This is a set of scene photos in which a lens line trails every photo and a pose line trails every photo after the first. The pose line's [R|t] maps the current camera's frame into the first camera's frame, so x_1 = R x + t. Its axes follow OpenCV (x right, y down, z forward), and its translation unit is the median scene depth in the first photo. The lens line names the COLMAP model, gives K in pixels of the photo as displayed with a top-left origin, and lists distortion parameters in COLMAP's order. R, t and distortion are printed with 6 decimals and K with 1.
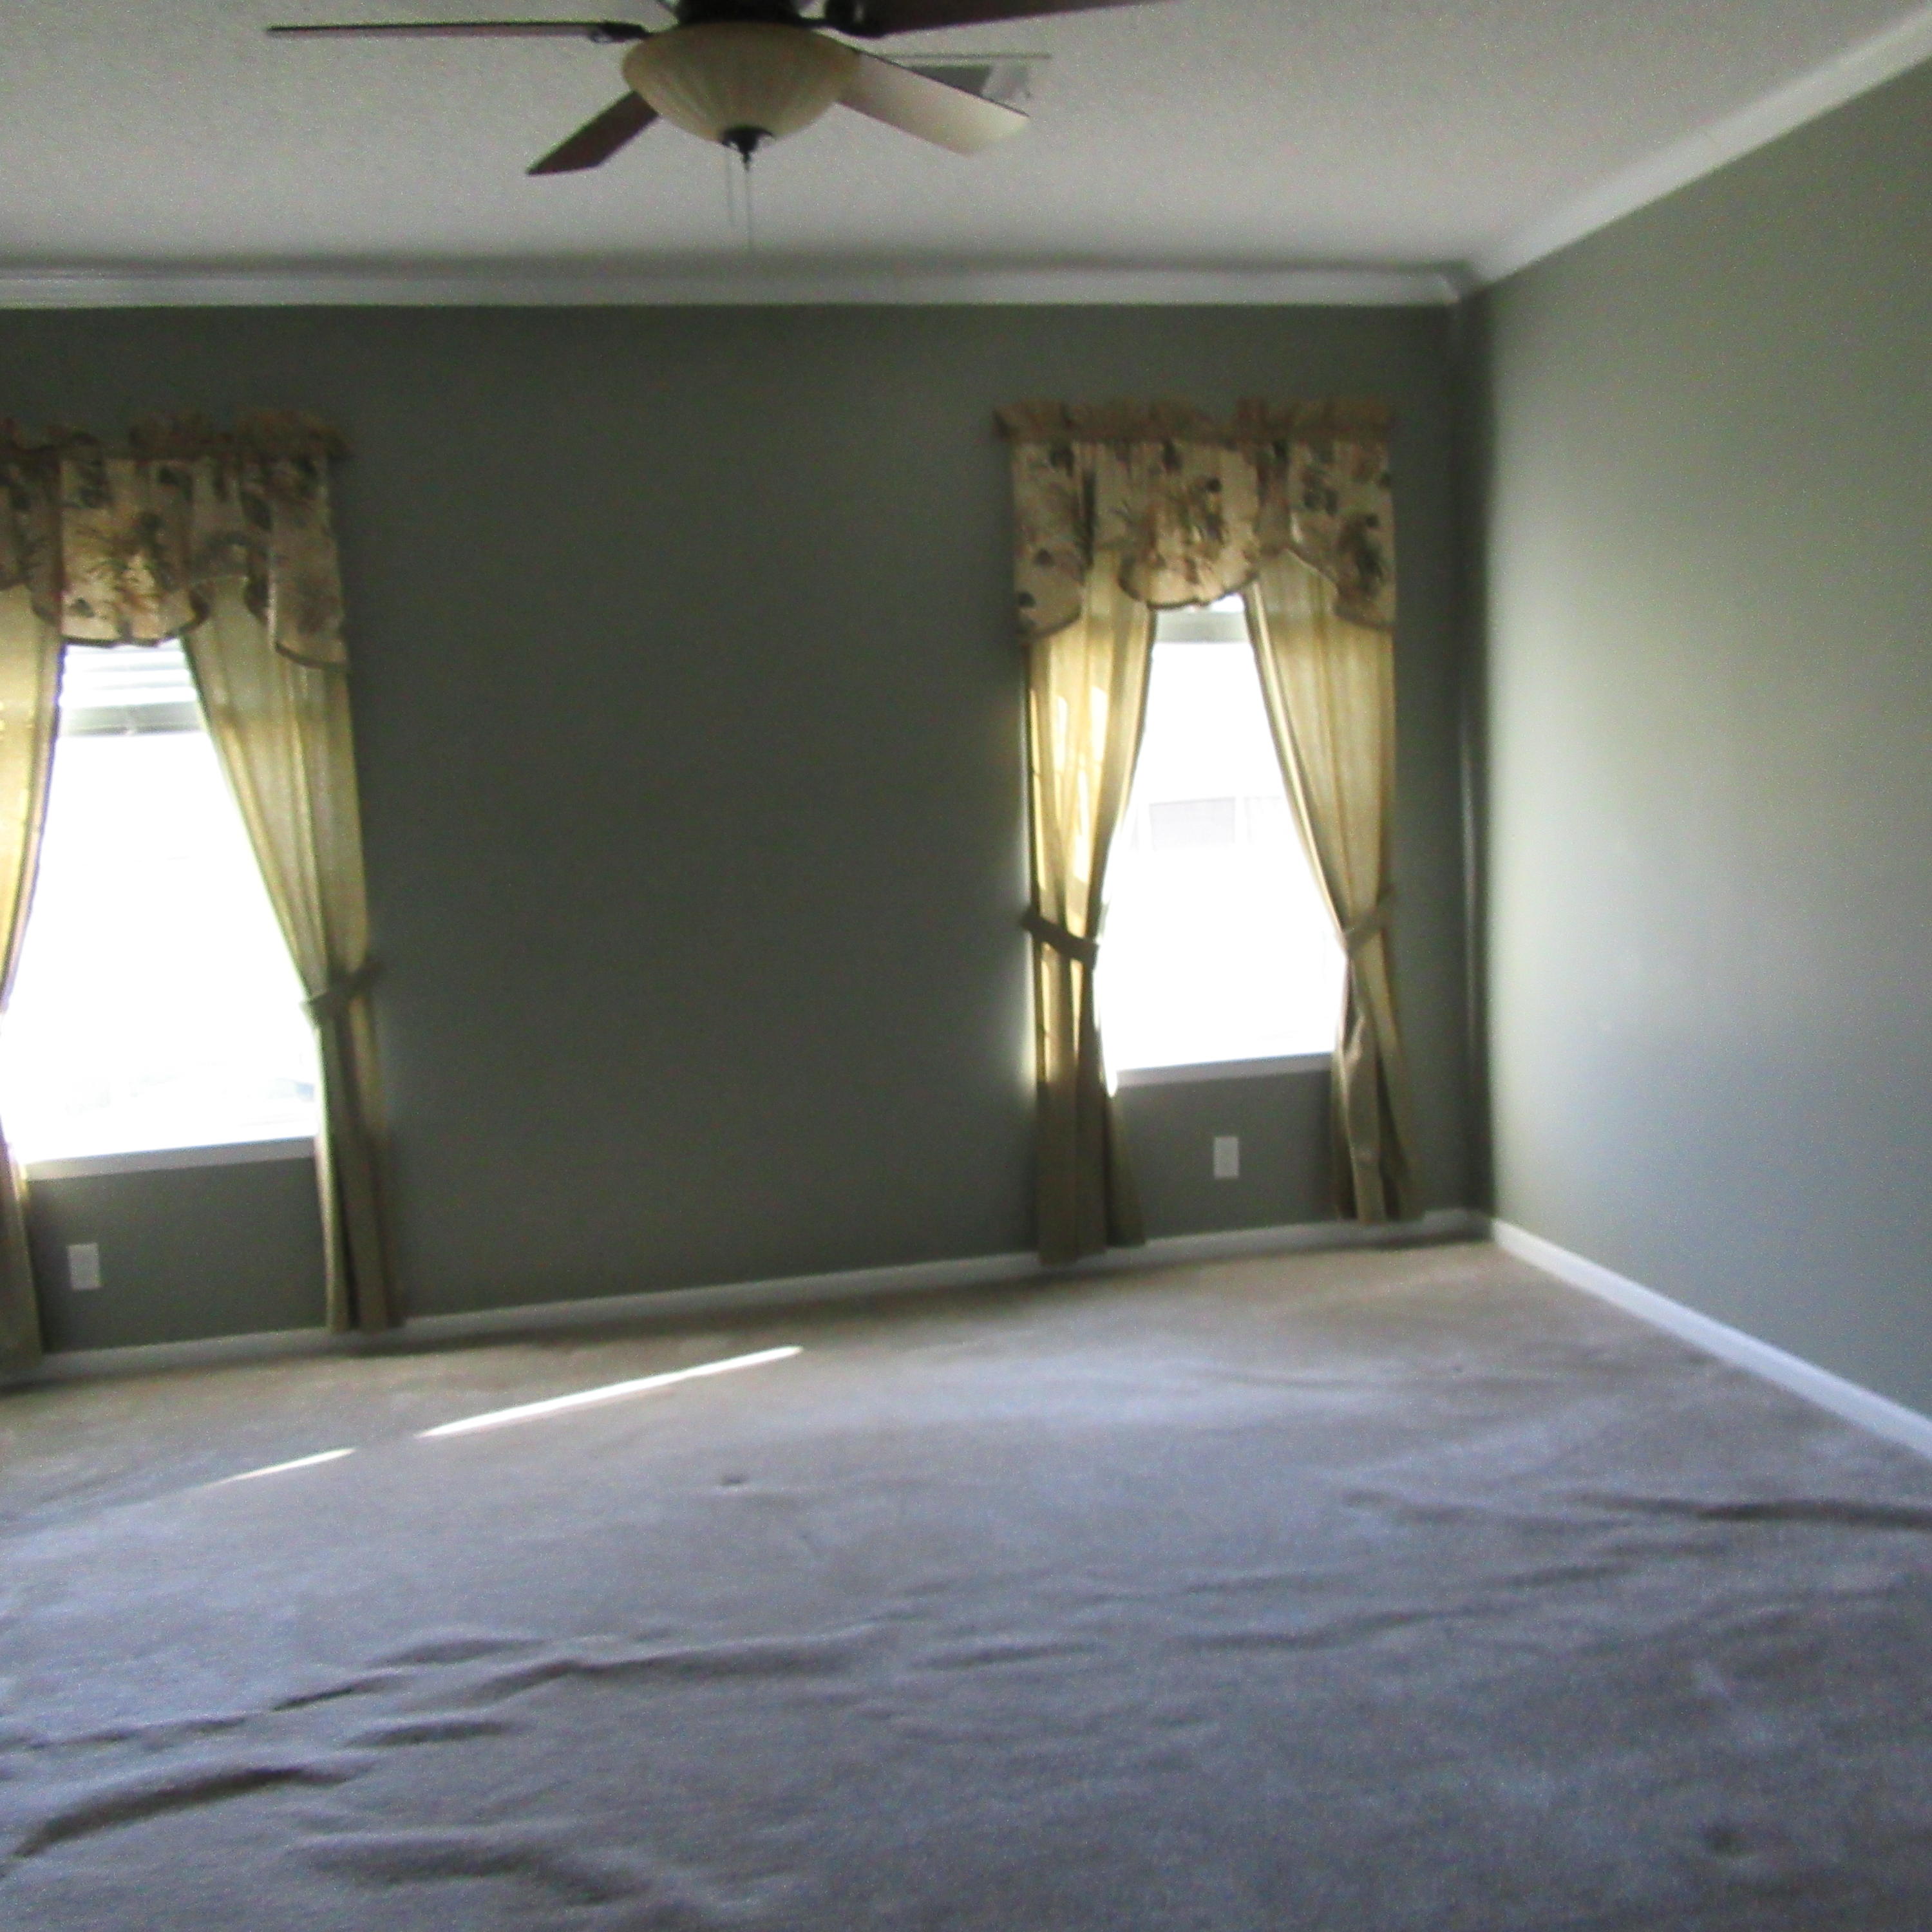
lens RADIAL K [[1948.7, 0, 974.1], [0, 1948.7, 969.3], [0, 0, 1]] dist [-0.025958, 0.007668]
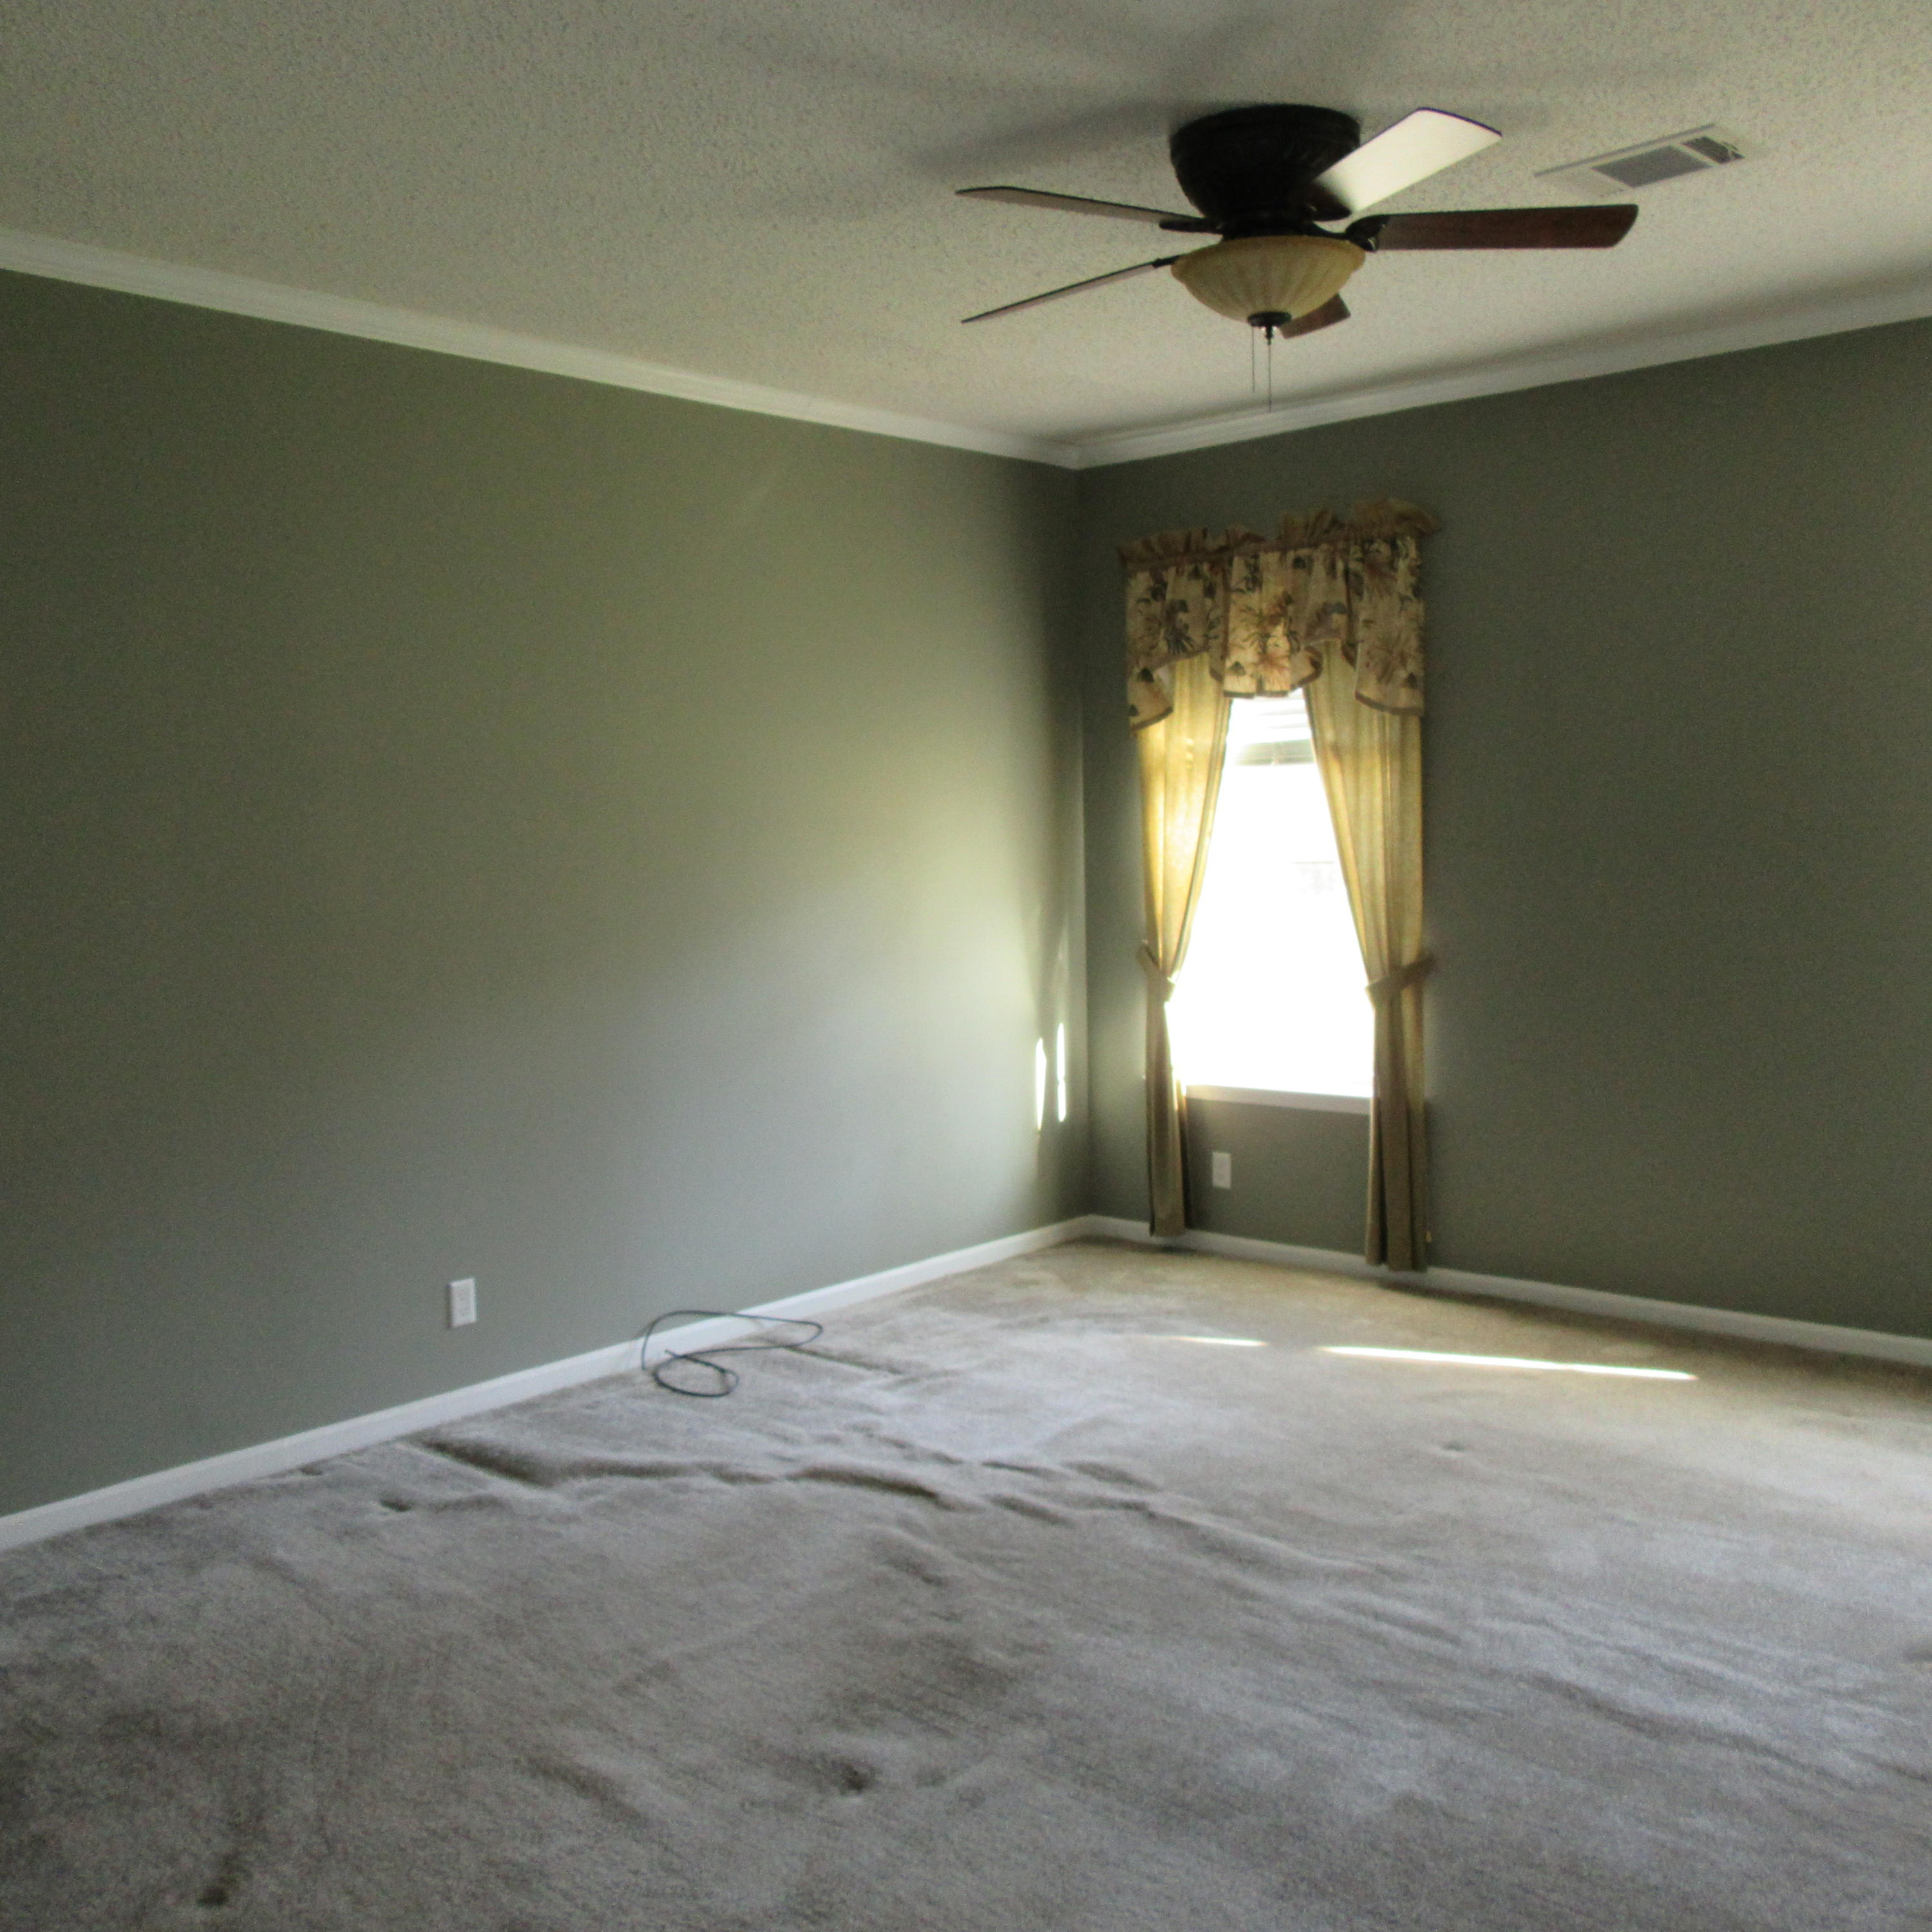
lens RADIAL K [[1948.7, 0, 974.1], [0, 1948.7, 969.3], [0, 0, 1]] dist [-0.025958, 0.007668]
pose [[0.562916, 0.096297, -0.820885, 0.531152], [-0.089938, 0.994429, 0.054980, -0.040025], [0.821606, 0.042880, 0.568441, 0.111713]]
